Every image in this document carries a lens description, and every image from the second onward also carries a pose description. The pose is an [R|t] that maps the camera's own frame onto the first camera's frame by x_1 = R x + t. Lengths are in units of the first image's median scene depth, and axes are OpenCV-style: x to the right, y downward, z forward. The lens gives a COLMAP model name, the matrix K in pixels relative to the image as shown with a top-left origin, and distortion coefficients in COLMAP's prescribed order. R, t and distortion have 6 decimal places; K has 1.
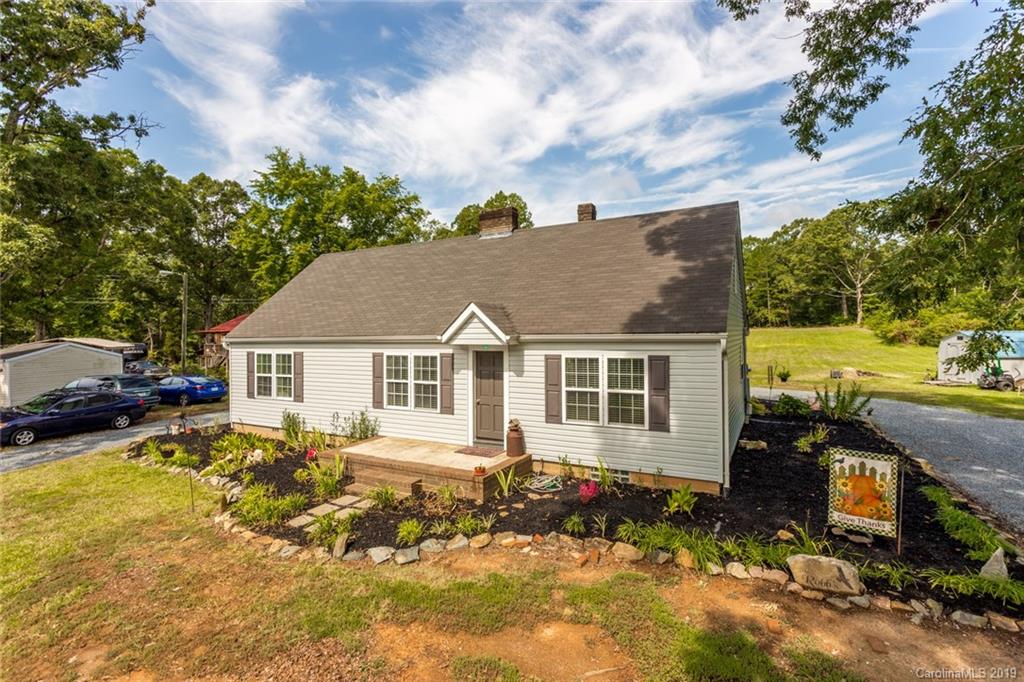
lens RADIAL K [[496.1, 0, 501.2], [0, 496.1, 346.2], [0, 0, 1]] dist [0.008093, -0.000085]
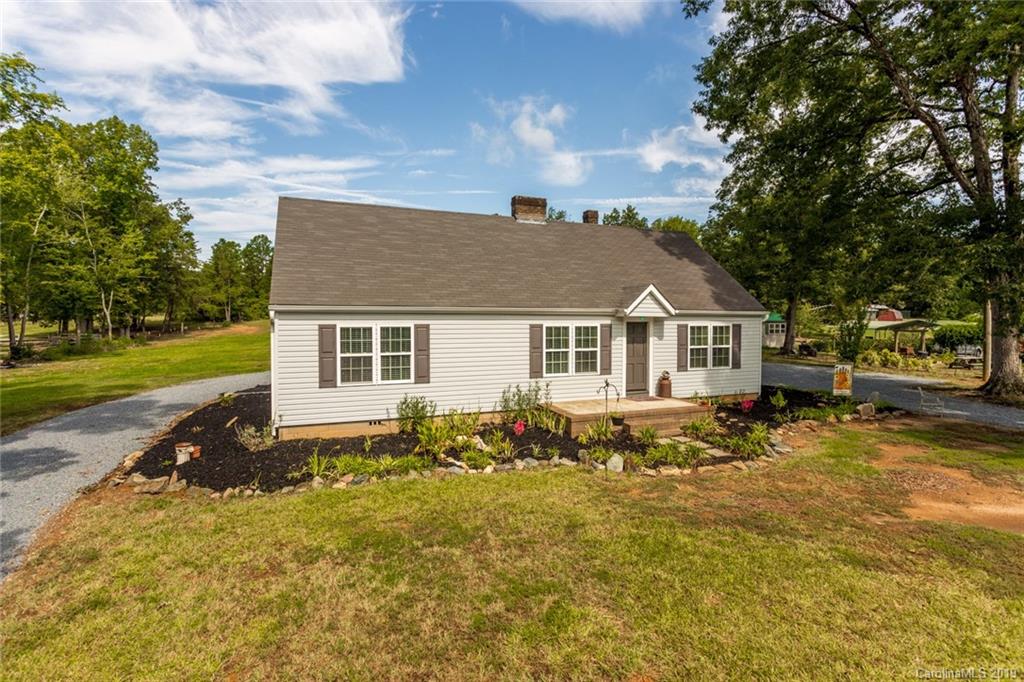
lens RADIAL K [[496.1, 0, 505.5], [0, 496.1, 332.9], [0, 0, 1]] dist [0.008093, -0.000085]
pose [[0.629640, -0.007394, 0.776852, -1.214256], [0.007825, 0.999964, 0.003175, 0.030782], [-0.776847, 0.004079, 0.629676, 0.441430]]
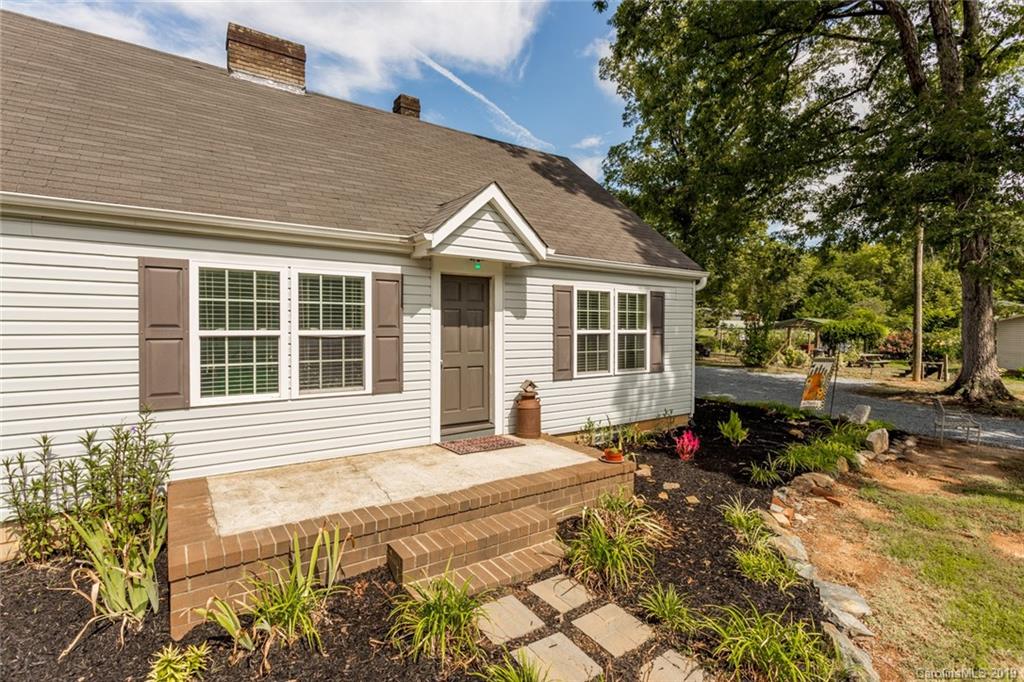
lens RADIAL K [[496.1, 0, 524.8], [0, 496.1, 330.0], [0, 0, 1]] dist [0.008093, -0.000085]
pose [[0.434061, 0.005929, 0.900864, -0.516498], [0.010692, 0.999874, -0.011733, 0.081038], [-0.900820, 0.014725, 0.433943, 0.664665]]
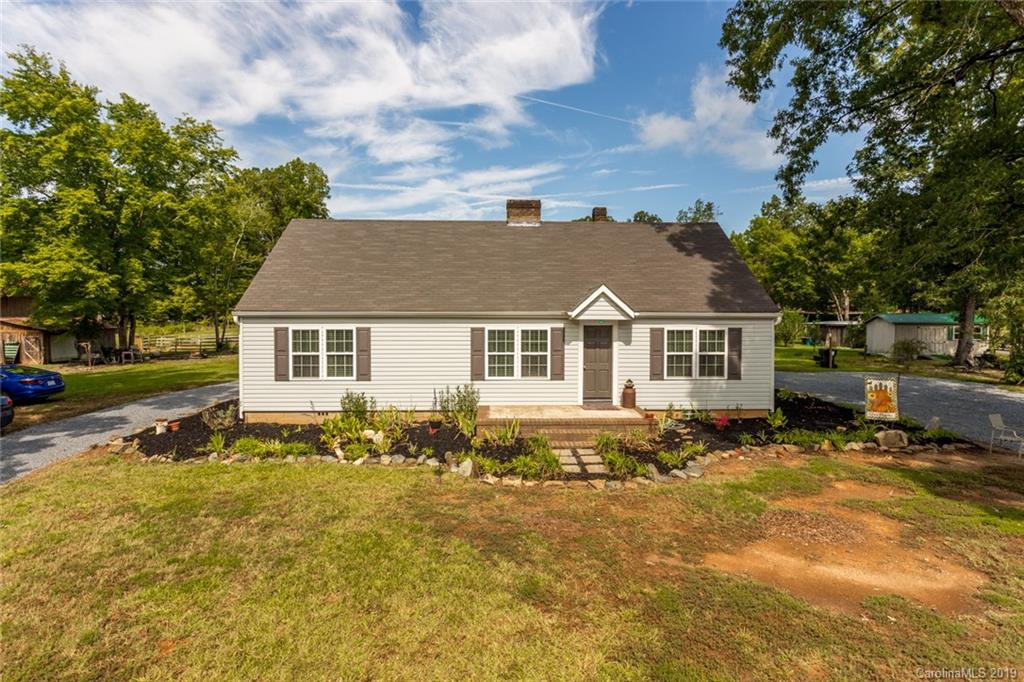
lens RADIAL K [[496.1, 0, 520.7], [0, 496.1, 348.5], [0, 0, 1]] dist [0.008093, -0.000085]
pose [[0.858798, -0.016273, 0.512055, -0.786355], [0.000138, 0.999503, 0.031534, 0.027261], [-0.512314, -0.027011, 0.858373, 0.057145]]
